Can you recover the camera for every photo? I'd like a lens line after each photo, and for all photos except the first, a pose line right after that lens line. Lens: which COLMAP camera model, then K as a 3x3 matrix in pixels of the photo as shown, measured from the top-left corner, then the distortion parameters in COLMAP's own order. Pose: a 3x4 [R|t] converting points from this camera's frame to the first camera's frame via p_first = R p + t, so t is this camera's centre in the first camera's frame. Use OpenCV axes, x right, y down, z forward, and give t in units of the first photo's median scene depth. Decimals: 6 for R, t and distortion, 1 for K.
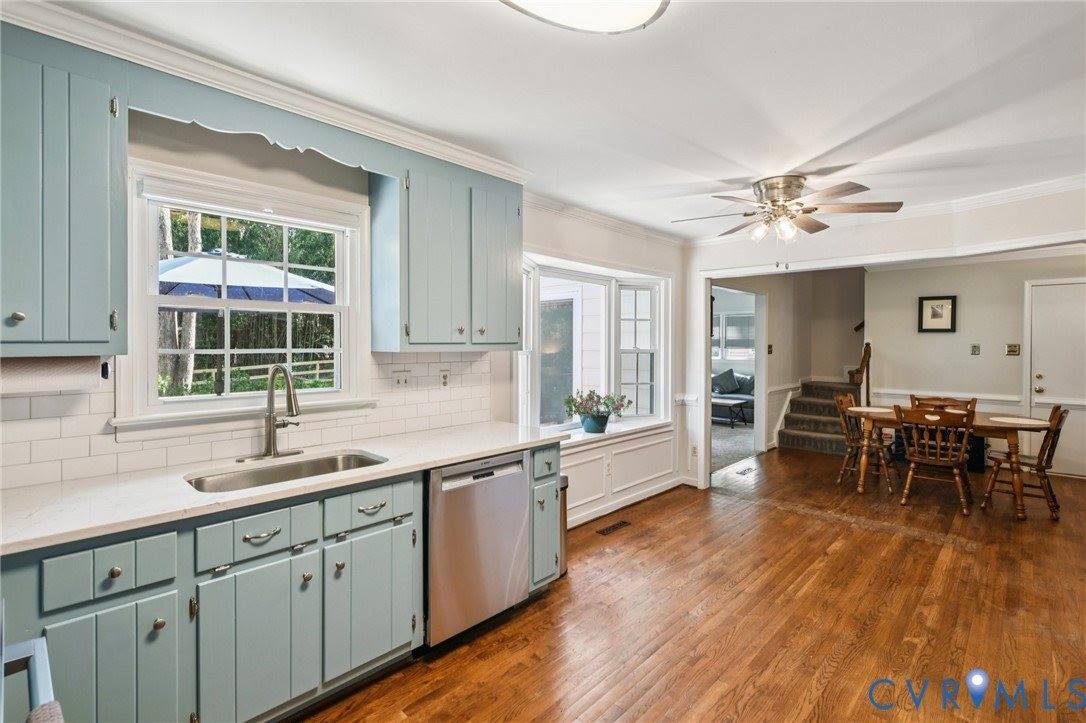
lens RADIAL K [[525.3, 0, 539.5], [0, 525.3, 344.4], [0, 0, 1]] dist [0.017055, -0.000915]
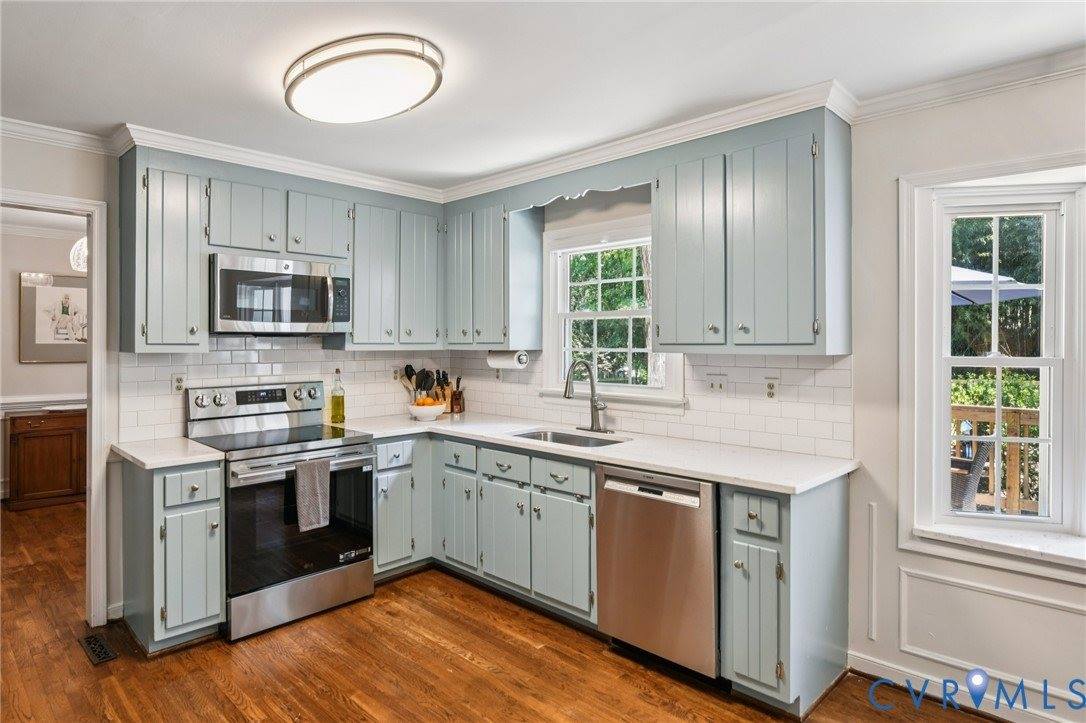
lens RADIAL K [[621.7, 0, 534.8], [0, 621.7, 341.1], [0, 0, 1]] dist [0.000883, -0.001761]
pose [[-0.024402, -0.004580, -0.999692, 0.981200], [-0.004026, 0.999982, -0.004483, -0.001251], [0.999694, 0.003916, -0.024420, 0.843247]]
